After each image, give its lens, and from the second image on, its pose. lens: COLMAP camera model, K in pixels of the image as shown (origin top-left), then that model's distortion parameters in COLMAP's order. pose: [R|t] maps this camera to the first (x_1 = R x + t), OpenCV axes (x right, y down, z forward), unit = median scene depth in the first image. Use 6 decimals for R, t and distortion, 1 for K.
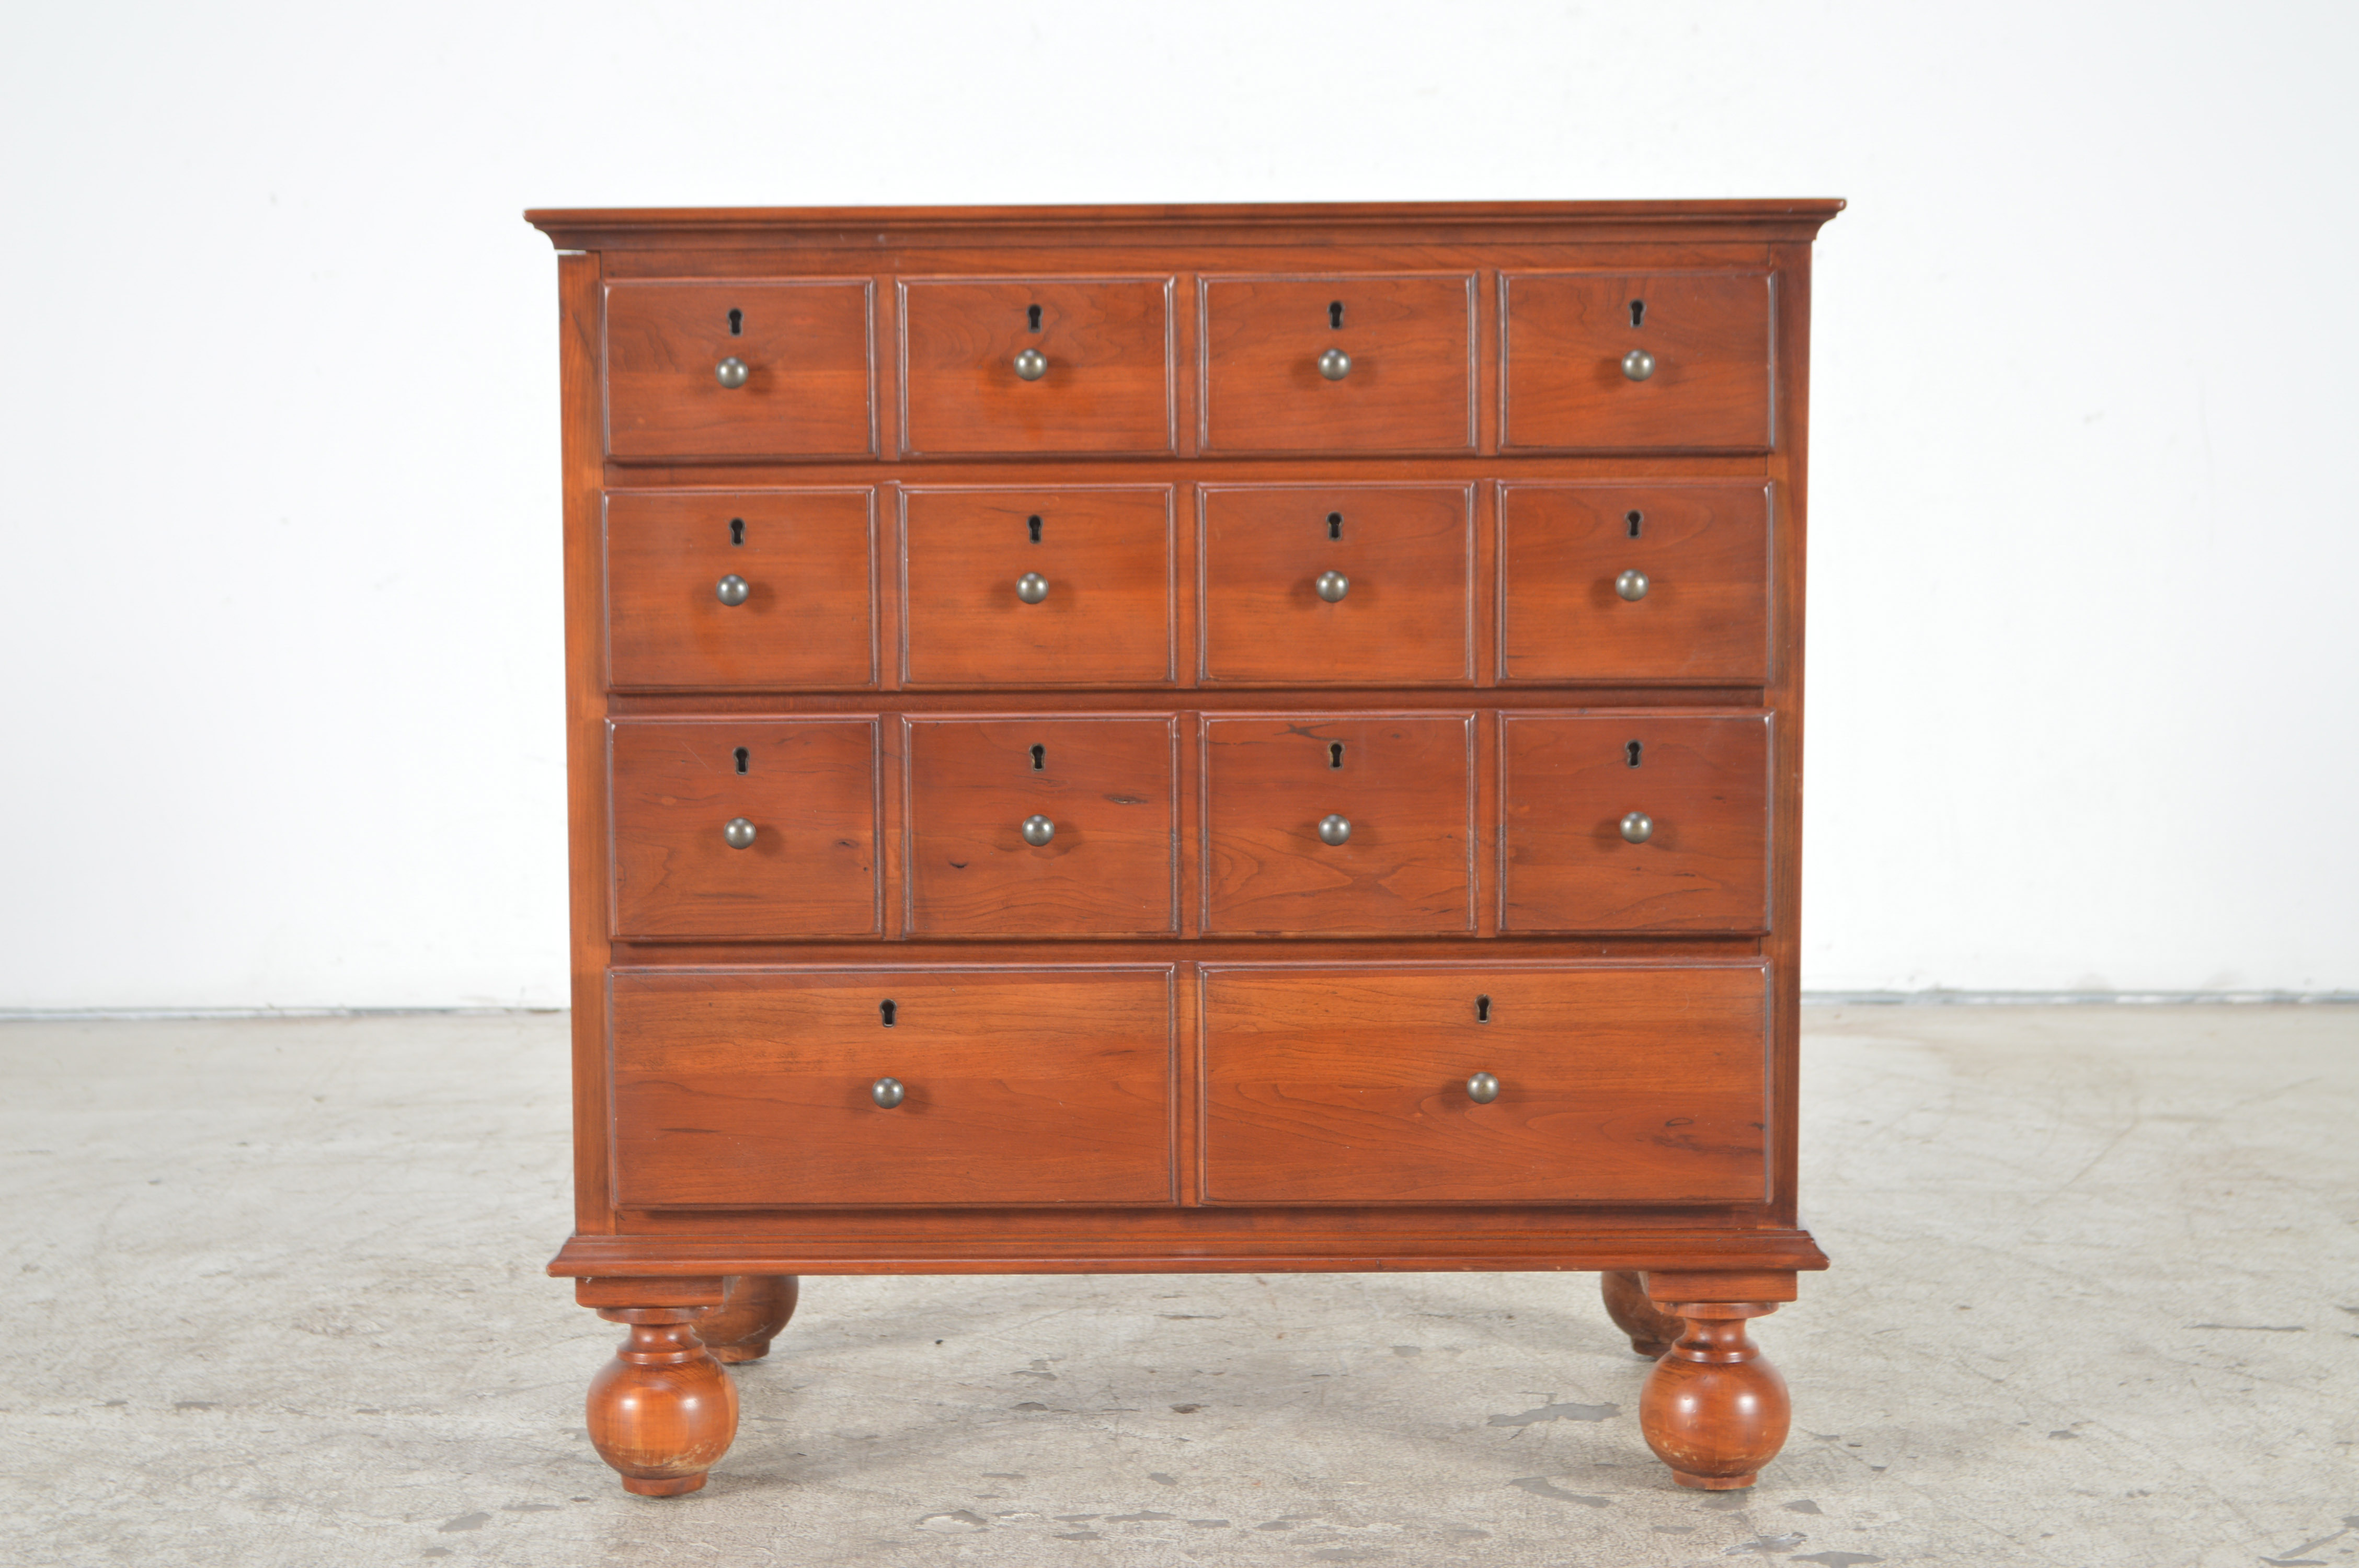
lens RADIAL K [[4817.5, 0, 1176.6], [0, 4817.5, 787.7], [0, 0, 1]] dist [0.071933, 0.000000]
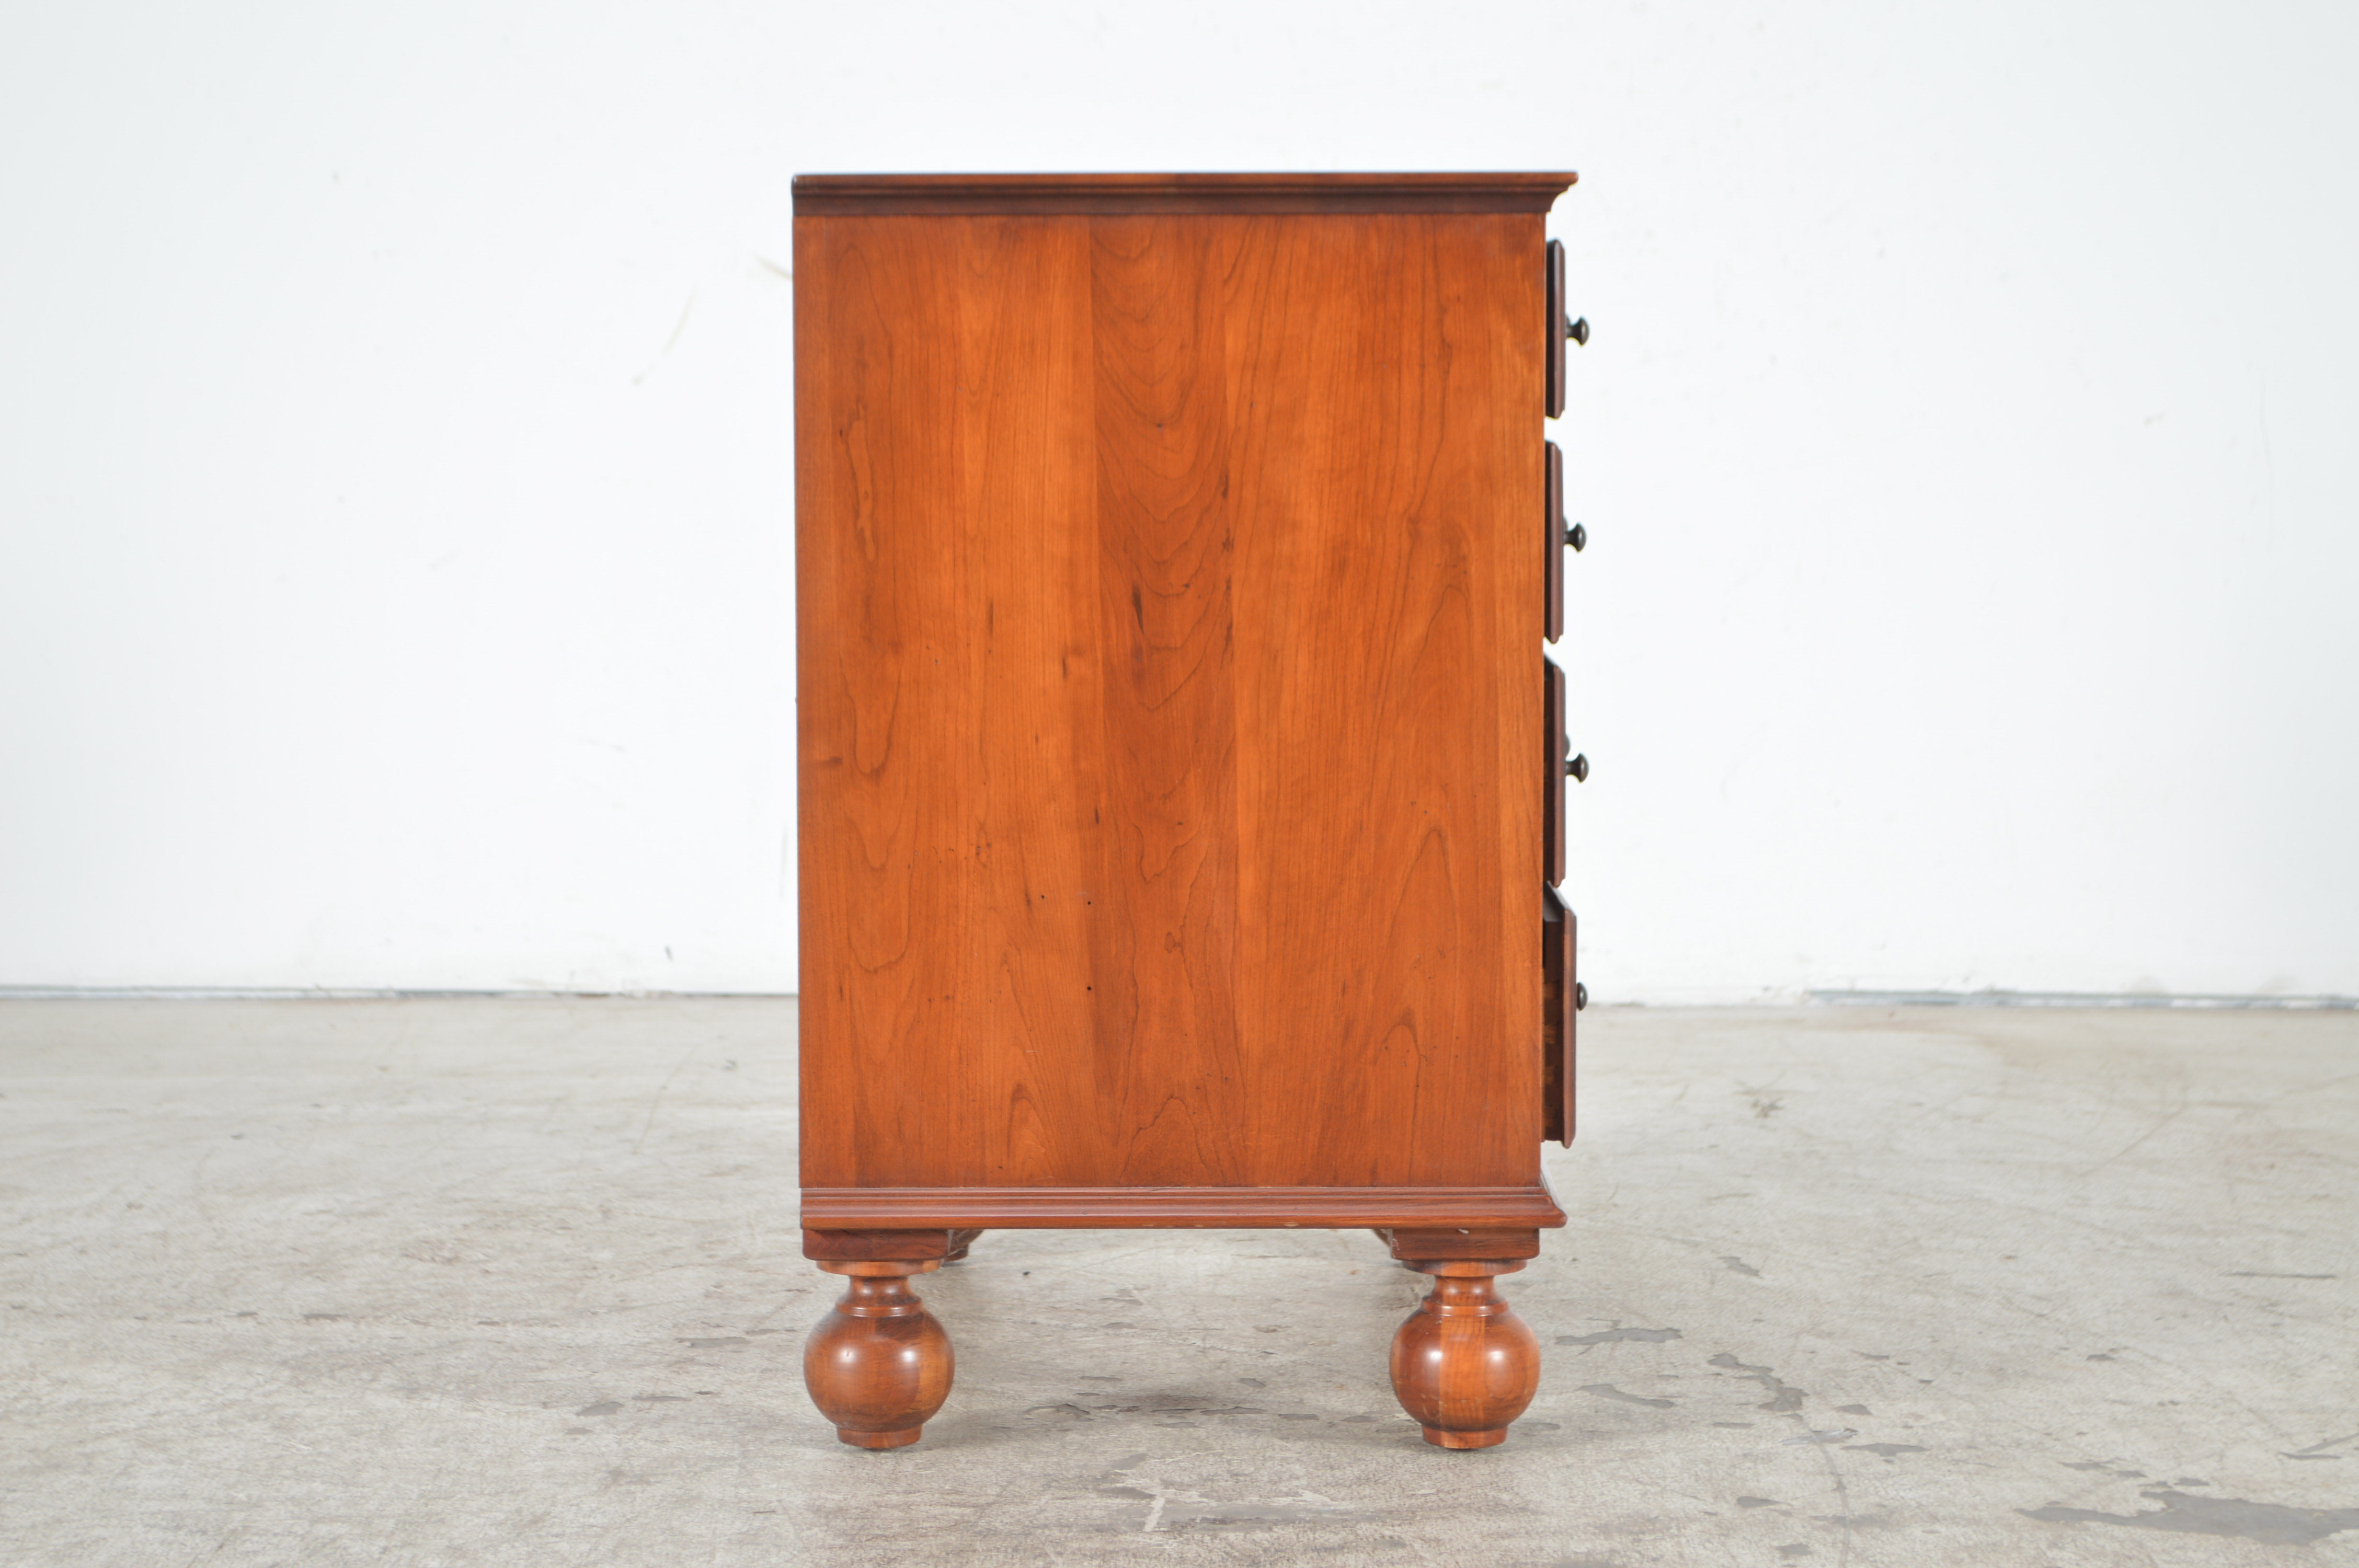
lens RADIAL K [[5410.5, 0, 1192.1], [0, 5410.5, 780.6], [0, 0, 1]] dist [0.090850, 0.000000]
pose [[0.999897, 0.012455, 0.007178, -0.022539], [-0.012337, 0.999793, -0.016199, 0.026105], [-0.007378, 0.016109, 0.999843, -0.166782]]
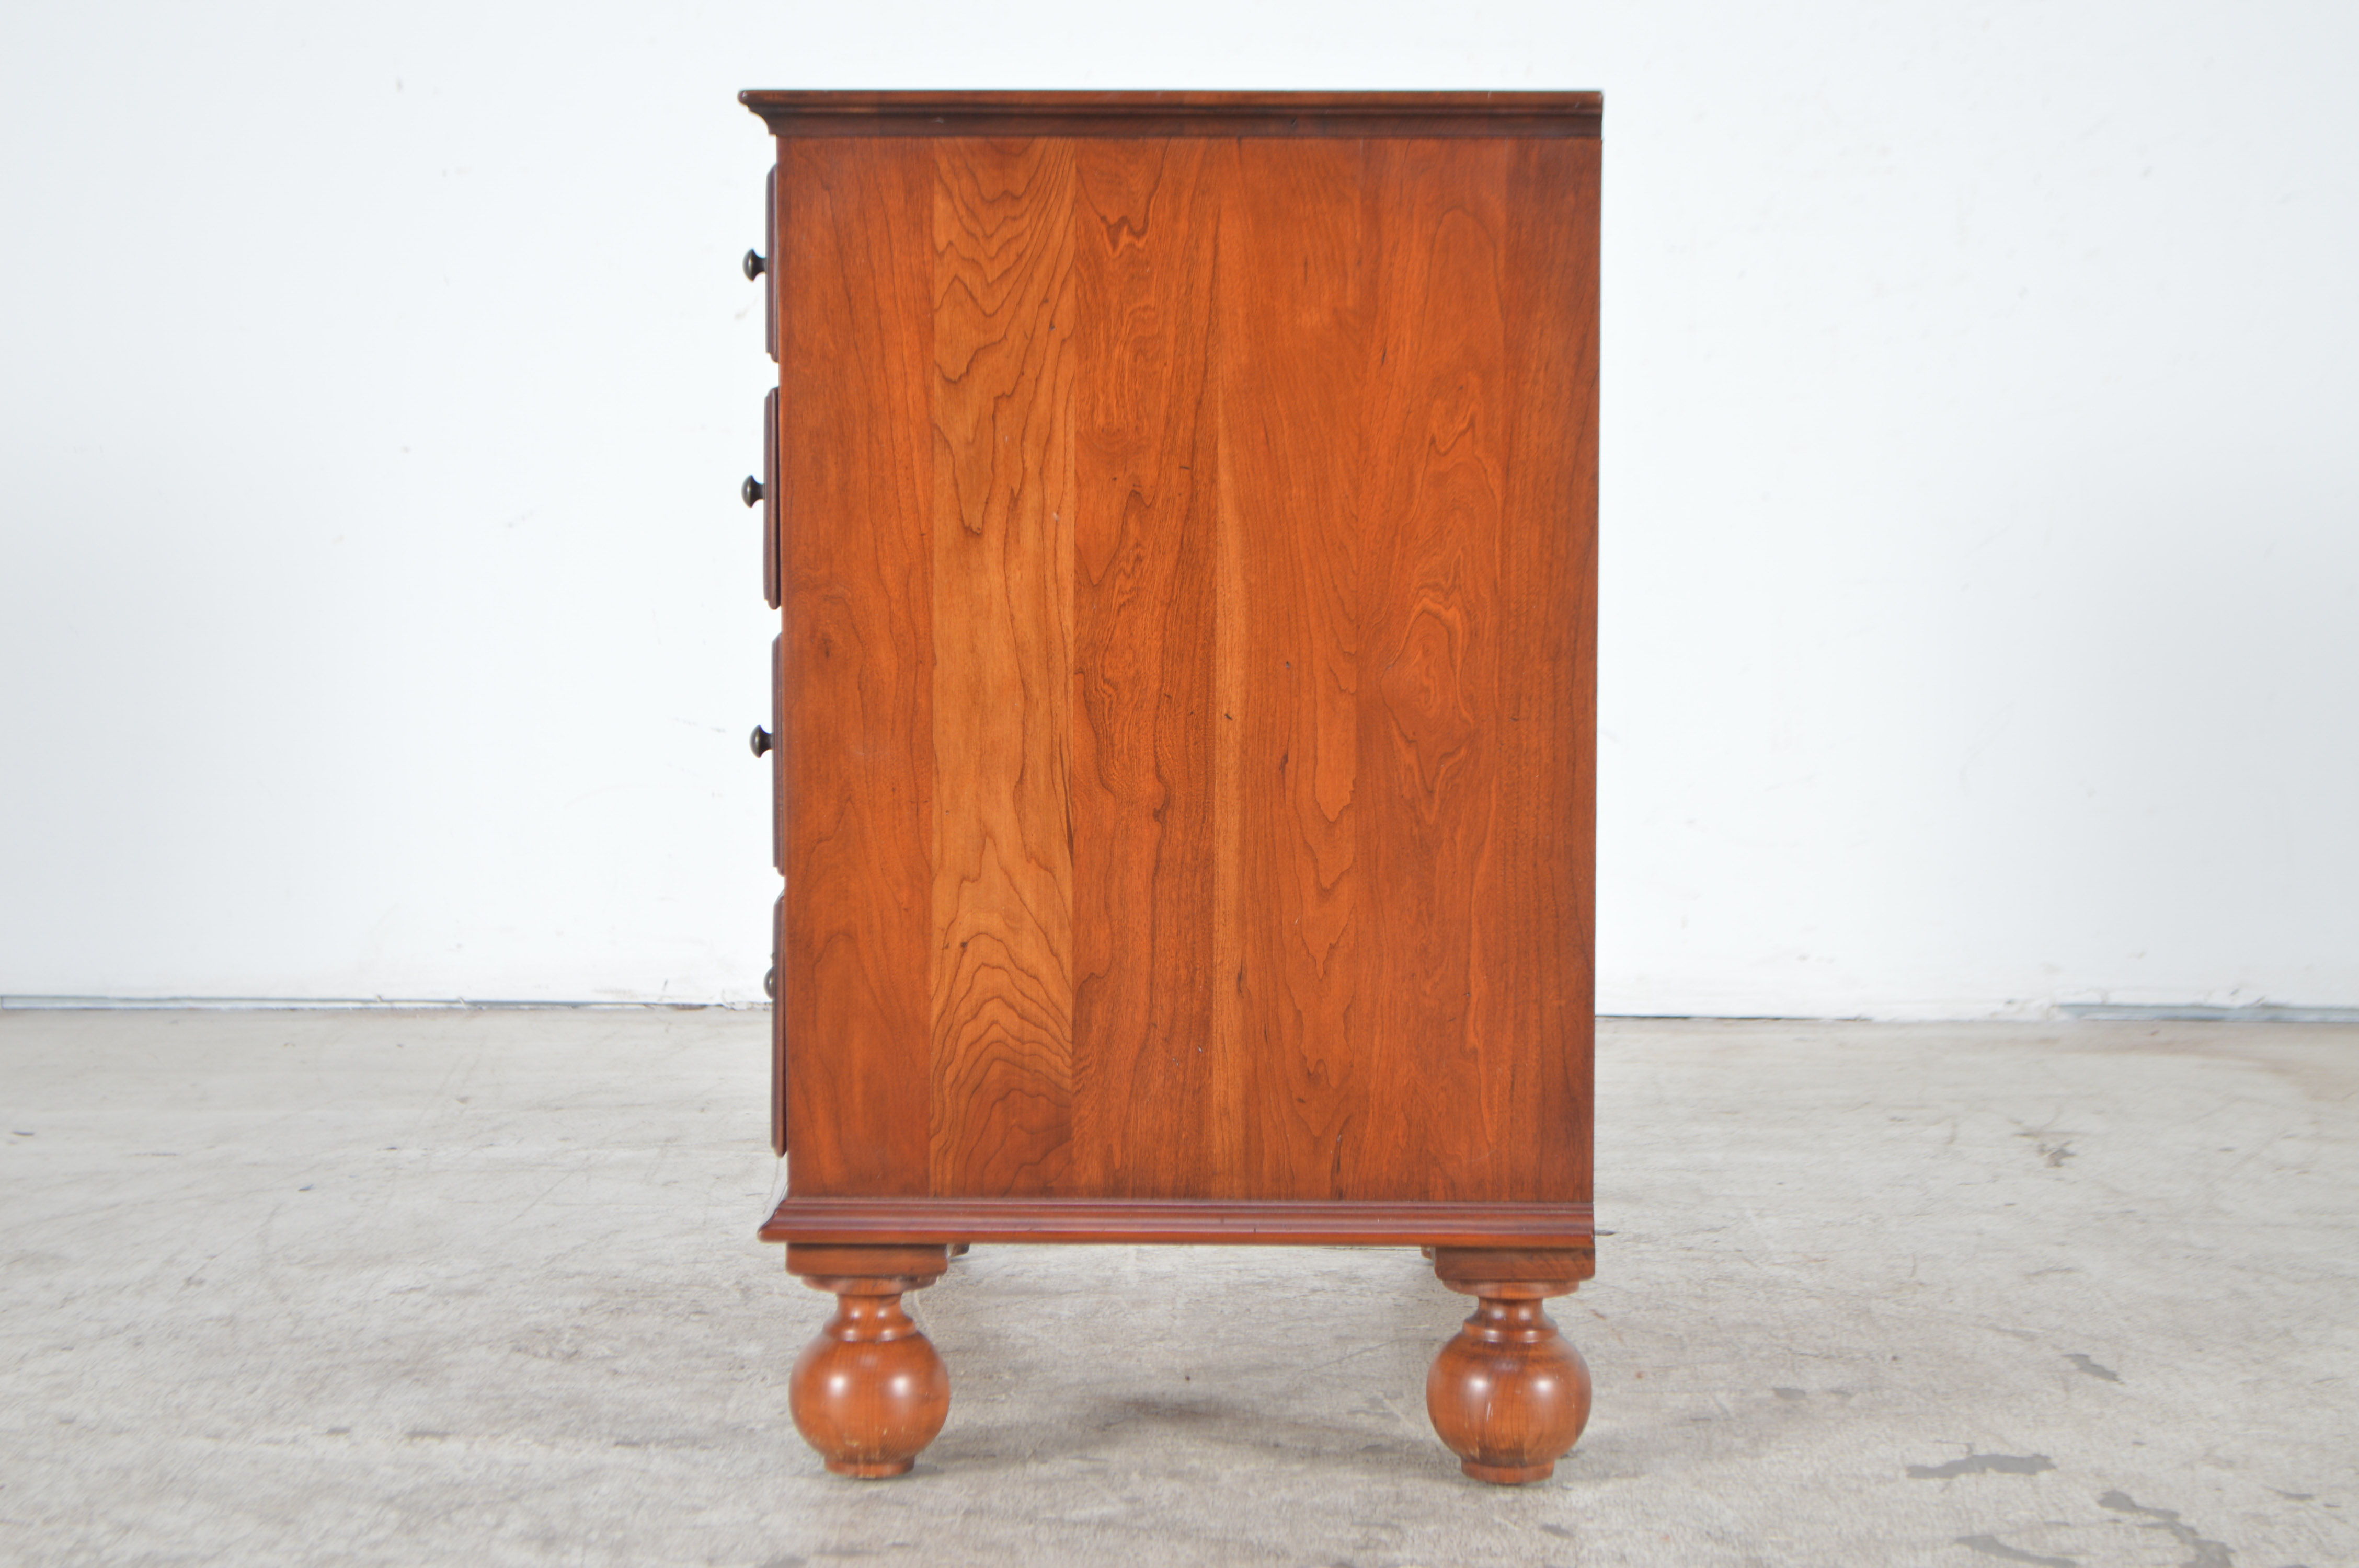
lens RADIAL K [[5410.5, 0, 1171.3], [0, 5410.5, 762.0], [0, 0, 1]] dist [0.090850, 0.000000]
pose [[0.999872, 0.014047, 0.007648, -0.071227], [-0.014003, 0.999885, -0.005810, 0.008276], [-0.007729, 0.005702, 0.999954, 0.008165]]
